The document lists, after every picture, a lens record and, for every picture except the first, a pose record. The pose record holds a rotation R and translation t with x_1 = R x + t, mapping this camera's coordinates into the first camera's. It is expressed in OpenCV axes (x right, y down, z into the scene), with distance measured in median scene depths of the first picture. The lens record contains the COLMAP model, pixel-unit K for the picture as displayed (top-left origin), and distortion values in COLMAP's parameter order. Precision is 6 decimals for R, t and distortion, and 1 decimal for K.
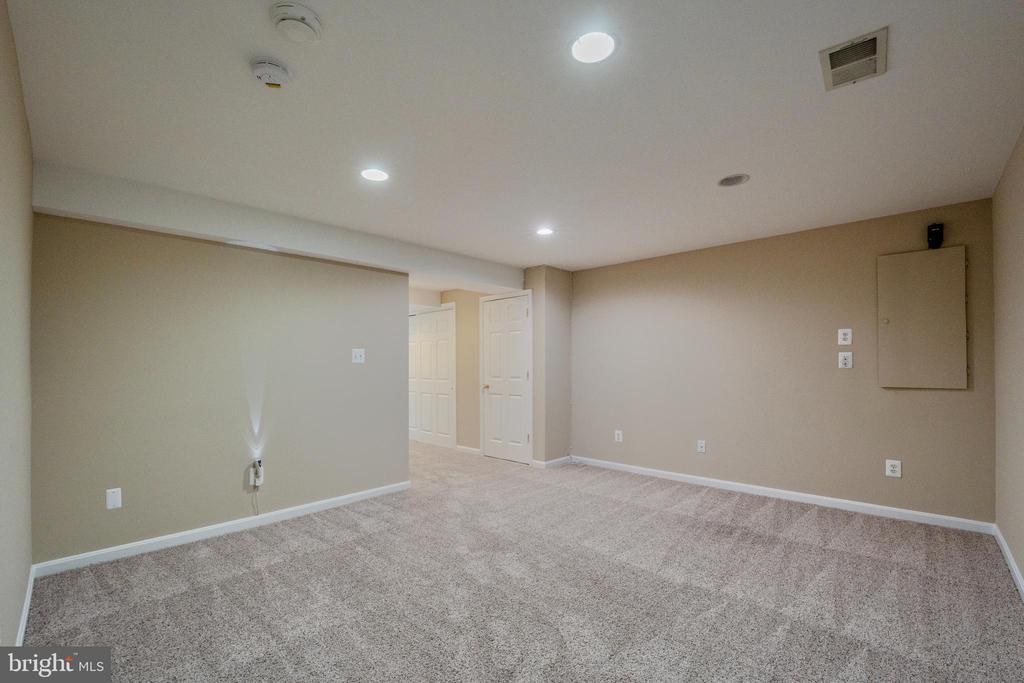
lens RADIAL K [[444.0, 0, 489.5], [0, 444.0, 348.1], [0, 0, 1]] dist [-0.019368, 0.000771]
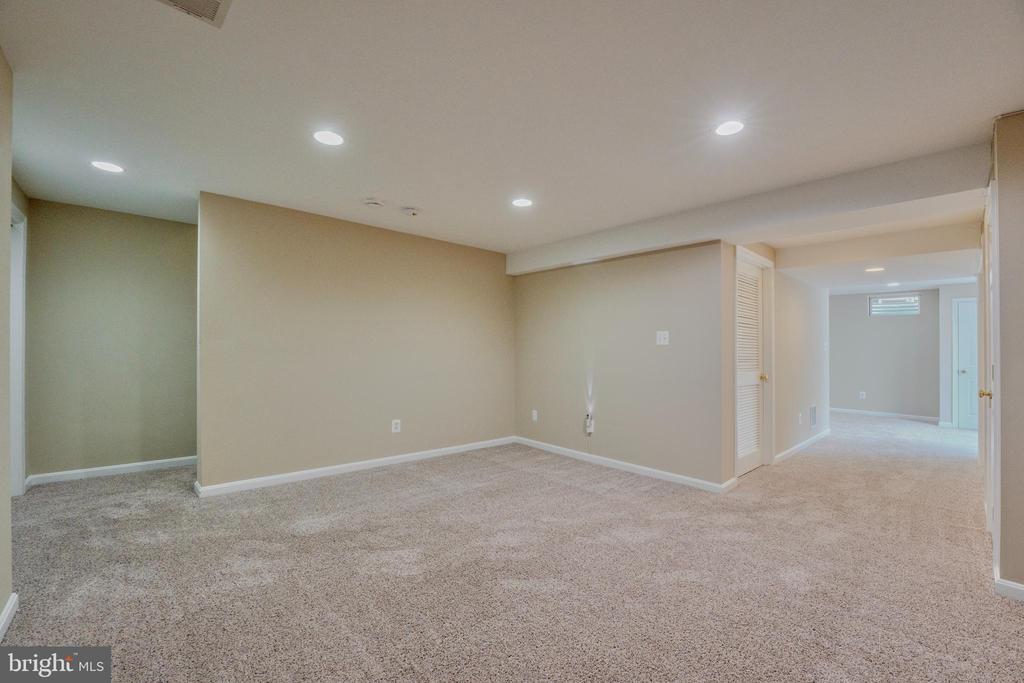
lens RADIAL K [[419.9, 0, 510.5], [0, 419.9, 345.1], [0, 0, 1]] dist [-0.027731, 0.003459]
pose [[-0.061878, 0.000591, -0.998084, 0.807097], [0.027031, 0.999634, -0.001084, 0.028782], [0.997718, -0.027046, -0.061872, 0.832787]]
